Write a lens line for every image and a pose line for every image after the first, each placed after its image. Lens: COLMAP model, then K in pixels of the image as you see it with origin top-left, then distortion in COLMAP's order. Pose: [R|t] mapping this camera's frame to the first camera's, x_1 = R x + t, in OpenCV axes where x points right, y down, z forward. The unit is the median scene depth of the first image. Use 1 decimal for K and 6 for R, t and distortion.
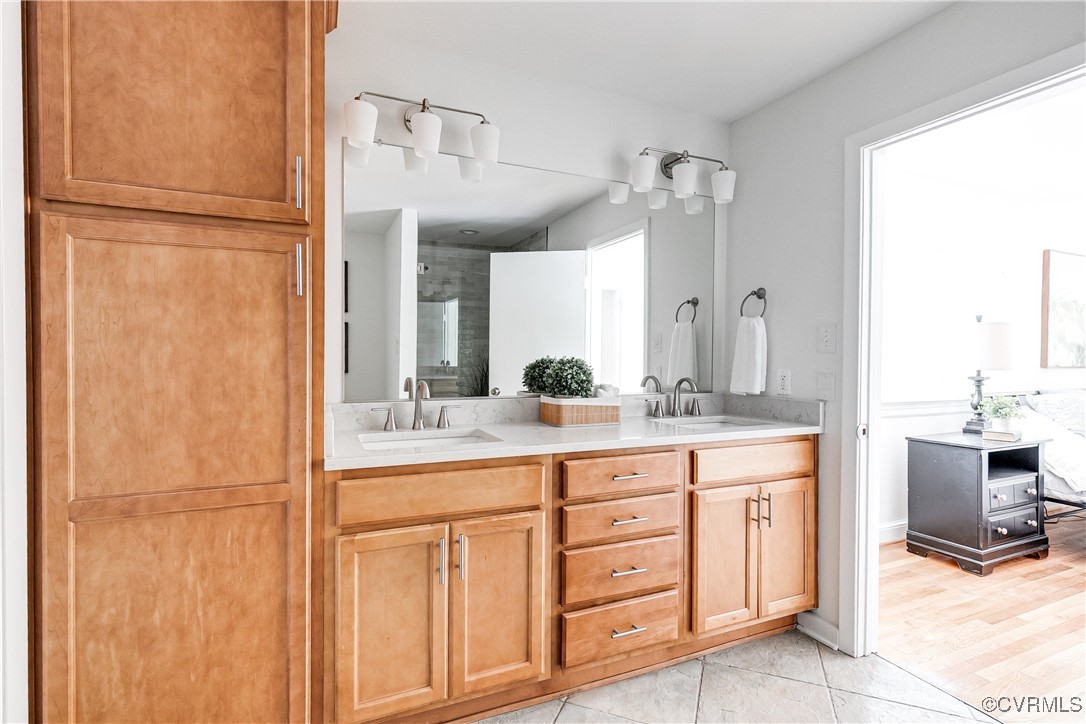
lens RADIAL K [[500.3, 0, 540.3], [0, 500.3, 360.9], [0, 0, 1]] dist [0.005909, -0.000630]
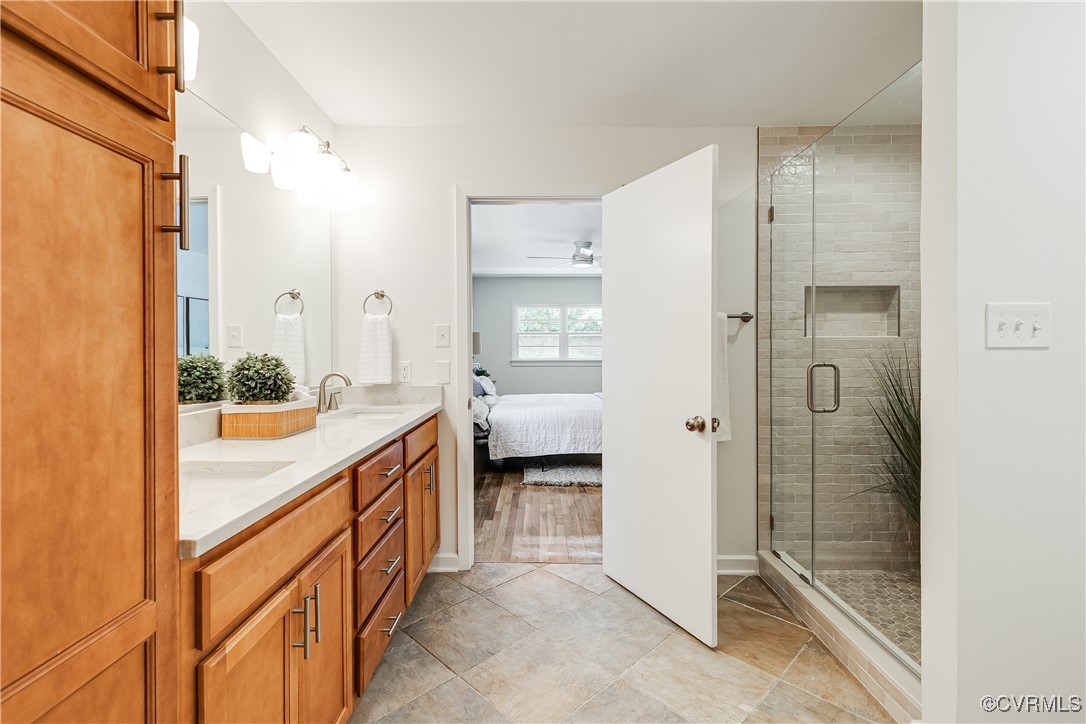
lens RADIAL K [[500.3, 0, 540.5], [0, 500.3, 353.5], [0, 0, 1]] dist [0.005909, -0.000630]
pose [[0.405964, -0.017704, 0.913718, -0.825556], [0.016166, 0.999795, 0.012189, -0.016669], [-0.913746, 0.009823, 0.406167, 0.416206]]
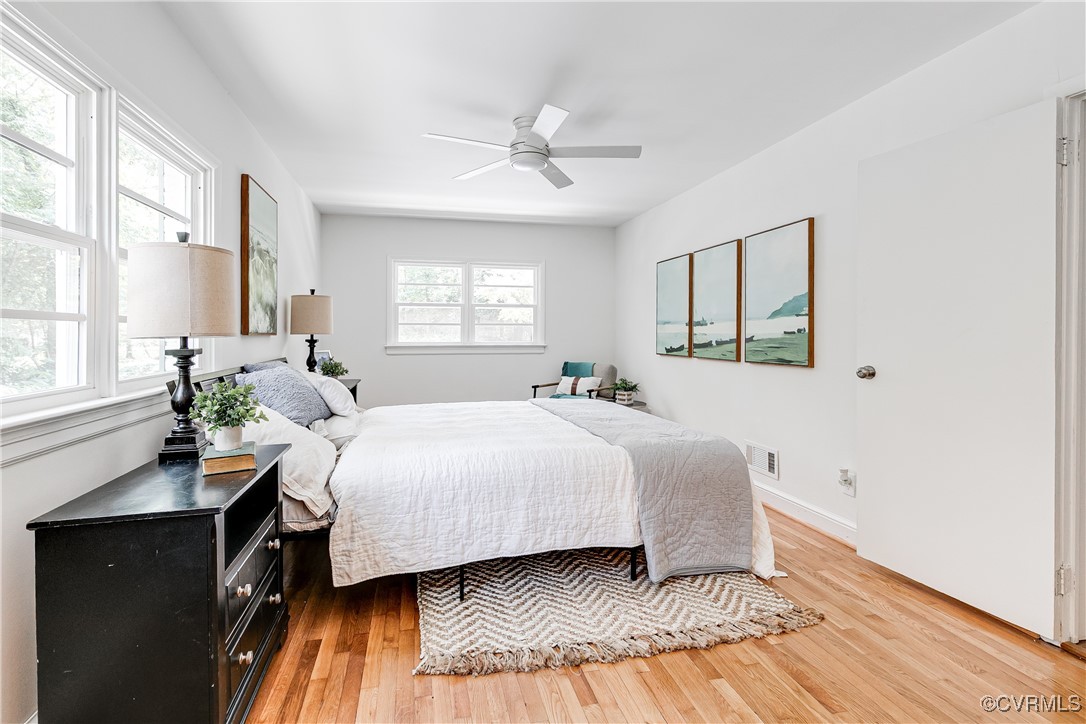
lens RADIAL K [[533.0, 0, 540.7], [0, 533.0, 331.7], [0, 0, 1]] dist [-0.000373, -0.000134]
pose [[0.190527, -0.003715, 0.981675, 1.051957], [0.010070, 0.999948, 0.001830, 0.041427], [-0.981630, 0.009536, 0.190554, 1.402390]]
